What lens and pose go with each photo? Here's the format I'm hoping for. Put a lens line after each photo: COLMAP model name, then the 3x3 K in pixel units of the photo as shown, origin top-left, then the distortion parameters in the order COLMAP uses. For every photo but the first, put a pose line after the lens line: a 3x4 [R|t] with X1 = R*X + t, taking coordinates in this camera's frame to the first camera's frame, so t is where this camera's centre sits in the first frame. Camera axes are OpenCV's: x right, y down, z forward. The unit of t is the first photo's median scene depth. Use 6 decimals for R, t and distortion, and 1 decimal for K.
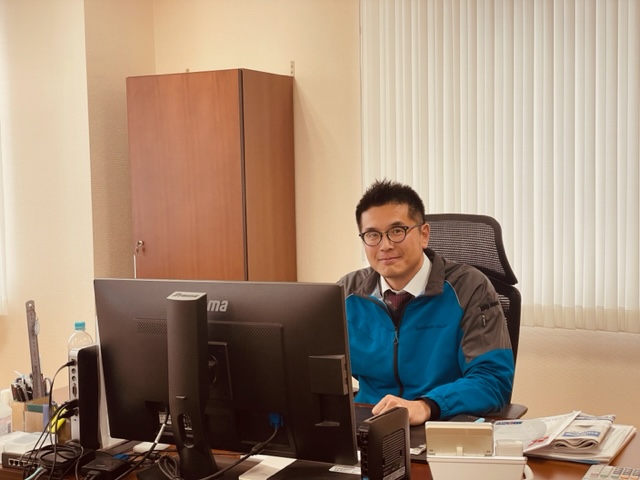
lens RADIAL K [[965.2, 0, 320.0], [0, 965.2, 240.0], [0, 0, 1]] dist [-0.215169, -1.256366]
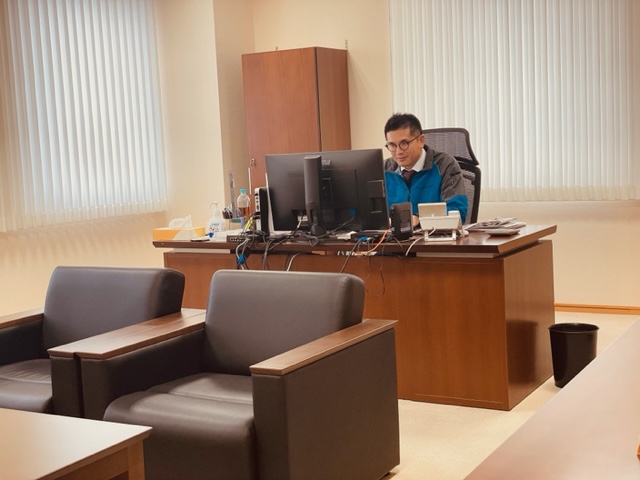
lens RADIAL K [[965.2, 0, 320.0], [0, 965.2, 240.0], [0, 0, 1]] dist [-0.215169, -1.256366]
pose [[0.998321, -0.026170, -0.051671, -0.000795], [0.028848, 0.998241, 0.051800, 0.089496], [0.050224, -0.053203, 0.997320, -0.929339]]
